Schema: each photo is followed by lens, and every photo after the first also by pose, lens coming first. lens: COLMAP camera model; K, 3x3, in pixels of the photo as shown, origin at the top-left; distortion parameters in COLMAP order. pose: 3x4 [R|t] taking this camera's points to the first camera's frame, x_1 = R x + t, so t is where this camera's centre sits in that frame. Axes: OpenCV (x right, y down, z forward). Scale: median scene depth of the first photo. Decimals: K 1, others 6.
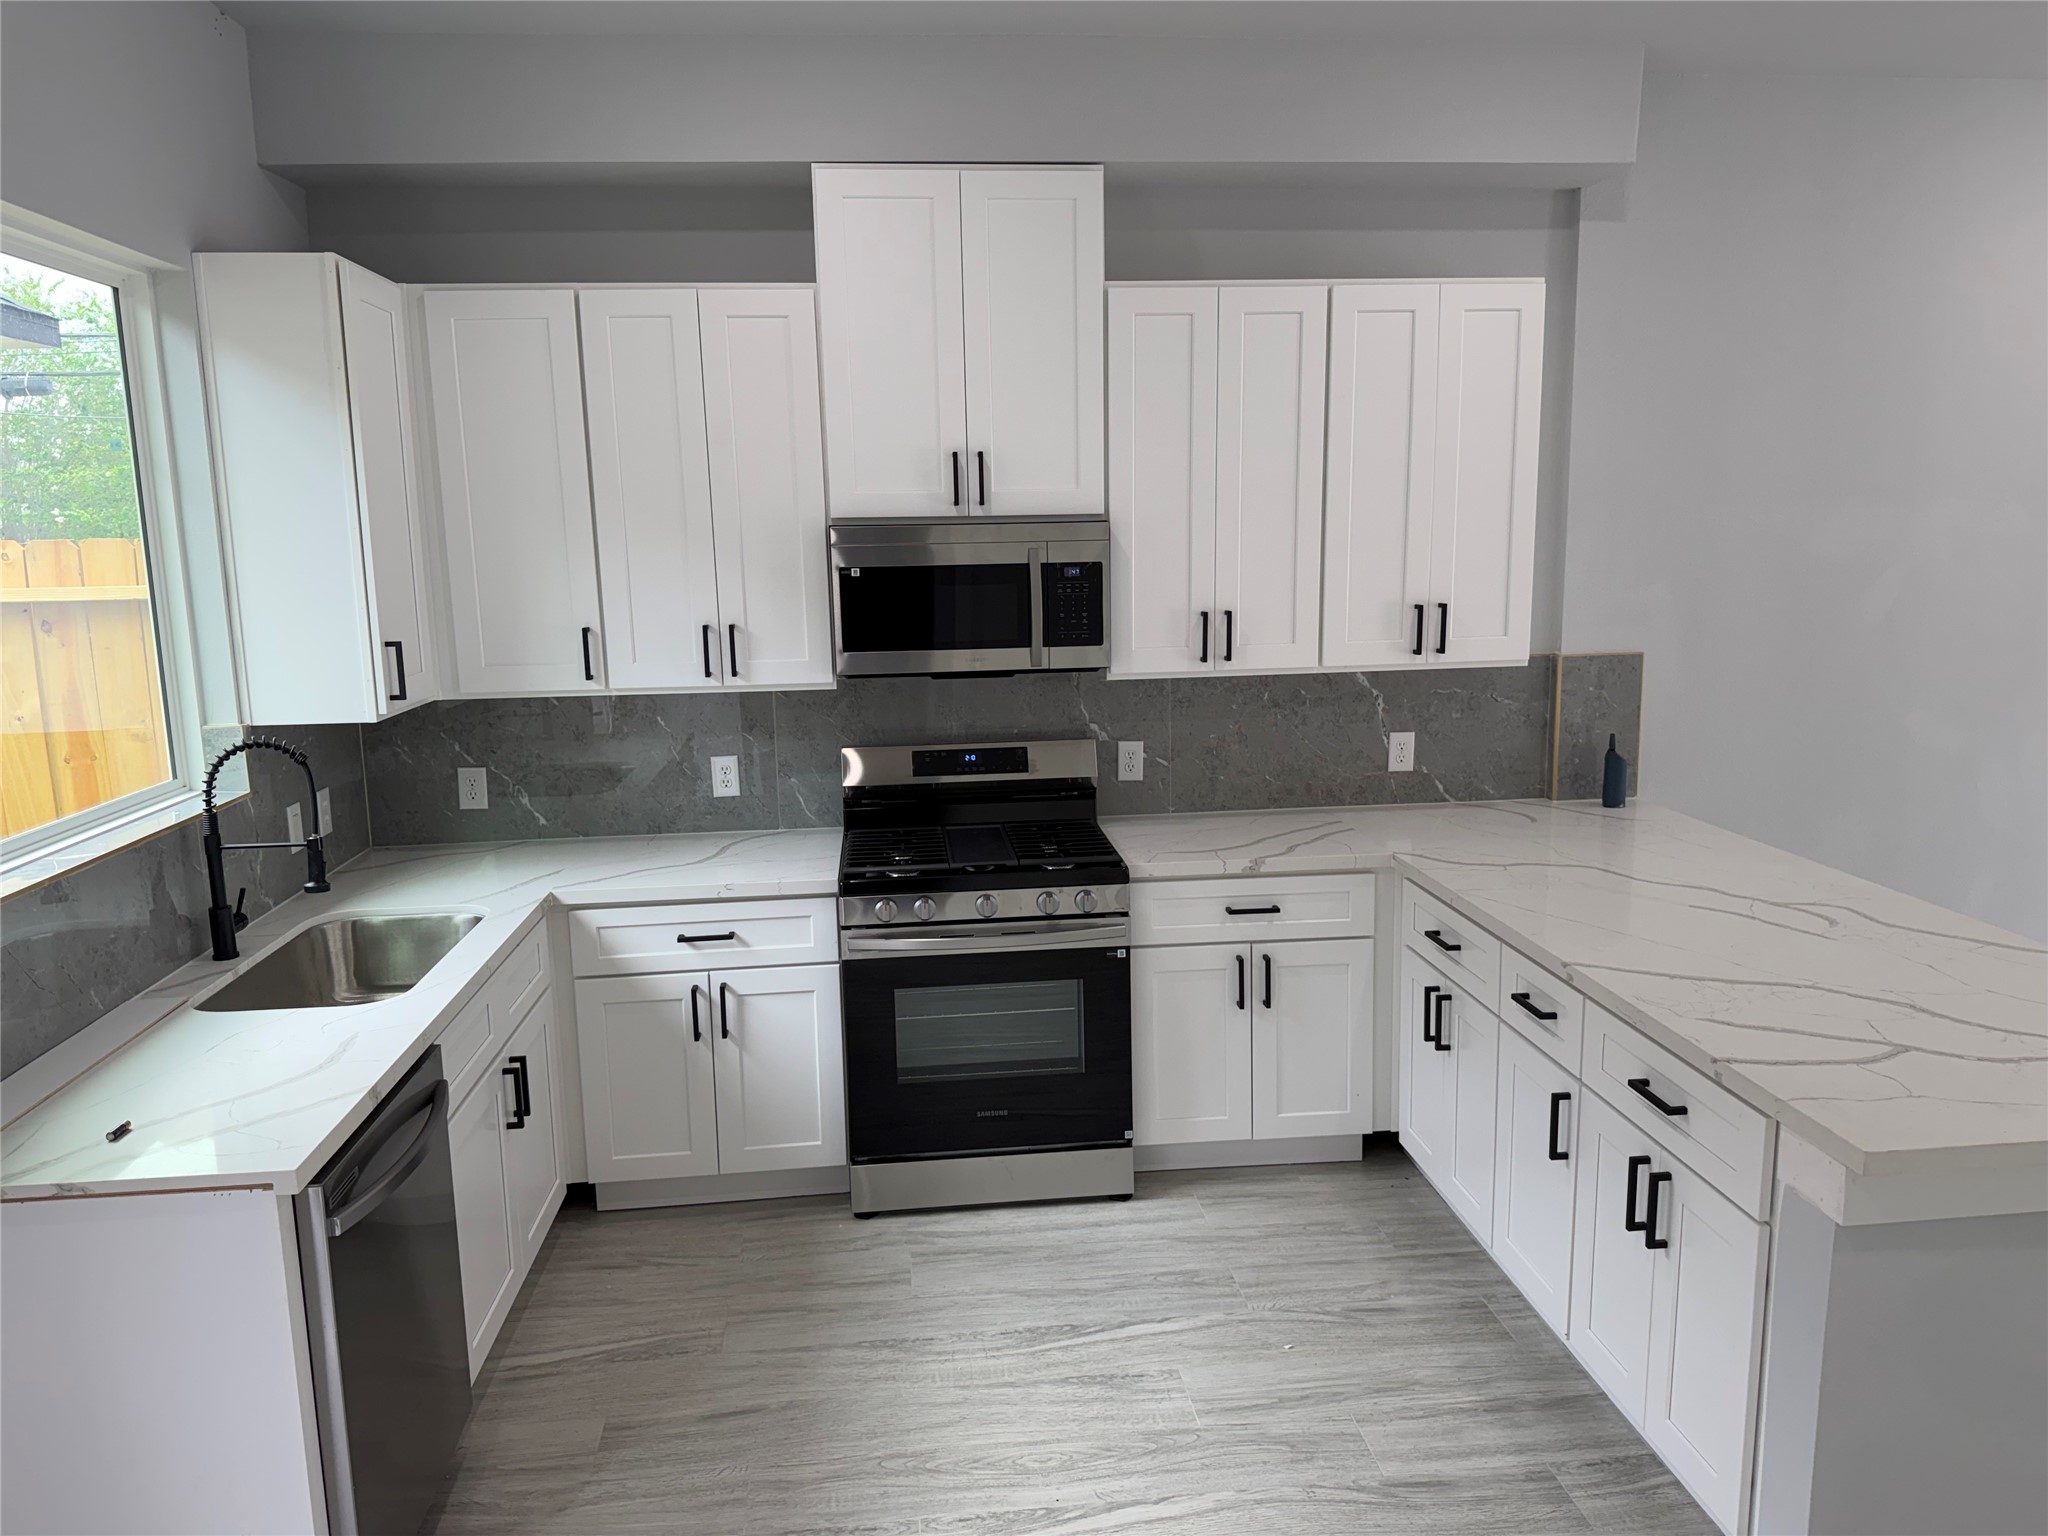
lens RADIAL K [[1426.2, 0, 1025.2], [0, 1426.2, 762.4], [0, 0, 1]] dist [-0.025800, -0.010517]
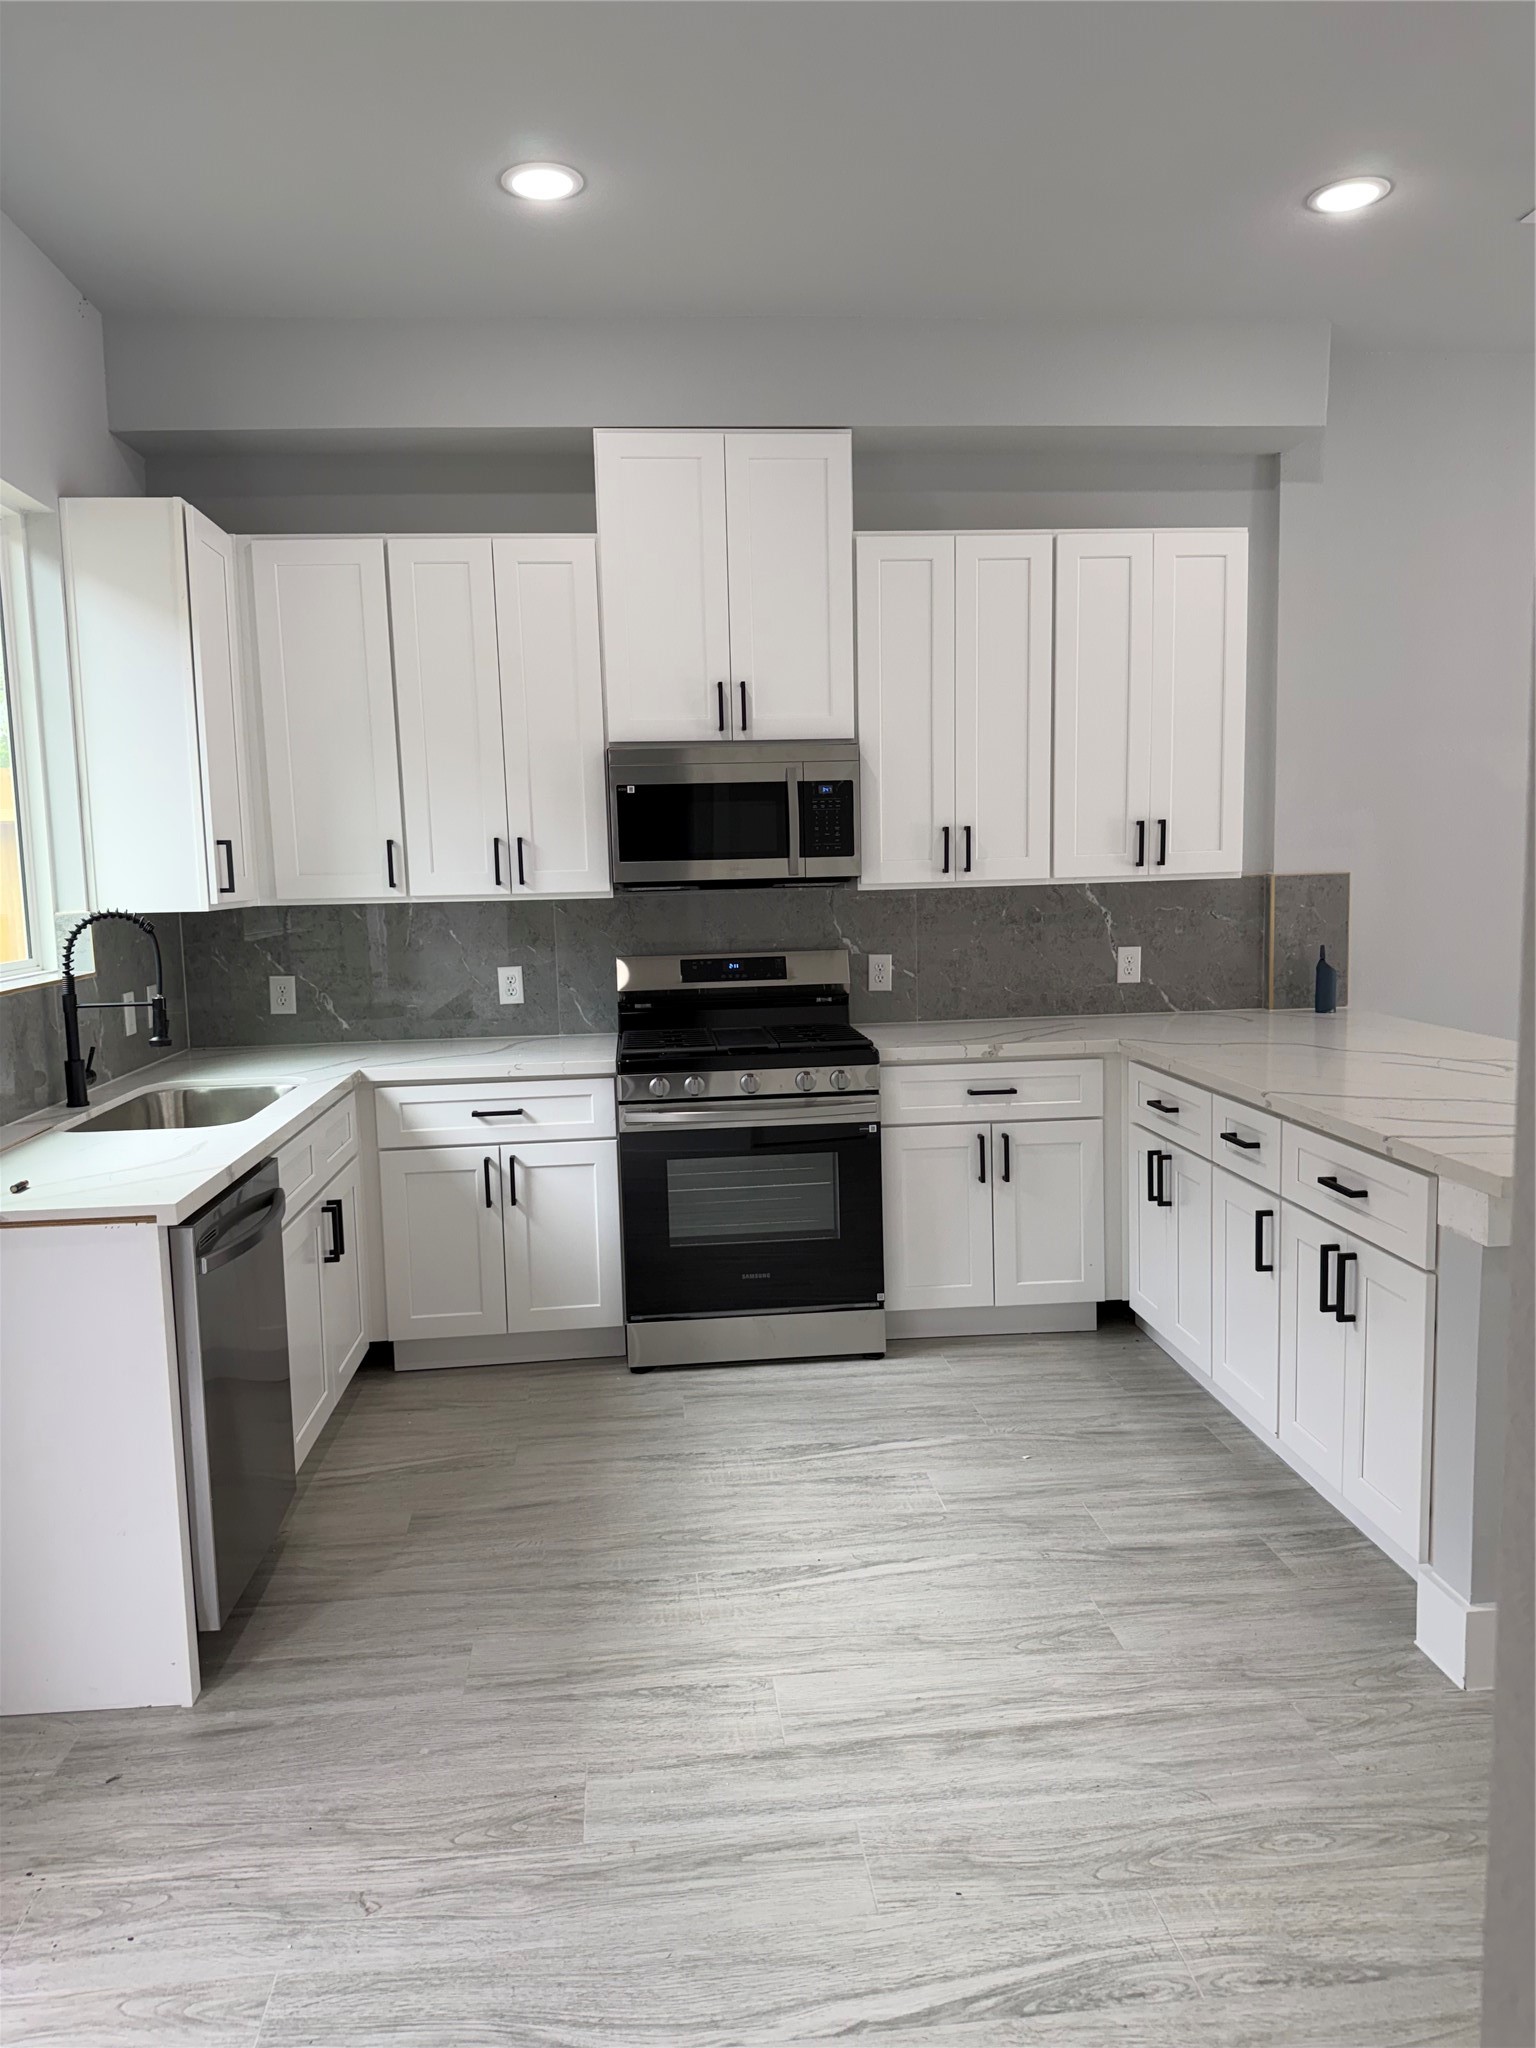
lens RADIAL K [[1426.2, 0, 761.6], [0, 1426.2, 1030.2], [0, 0, 1]] dist [-0.025800, -0.010517]
pose [[0.999927, -0.004896, -0.011015, -0.006123], [0.004355, 0.998809, -0.048597, 0.114110], [0.011240, 0.048546, 0.998758, -0.108011]]
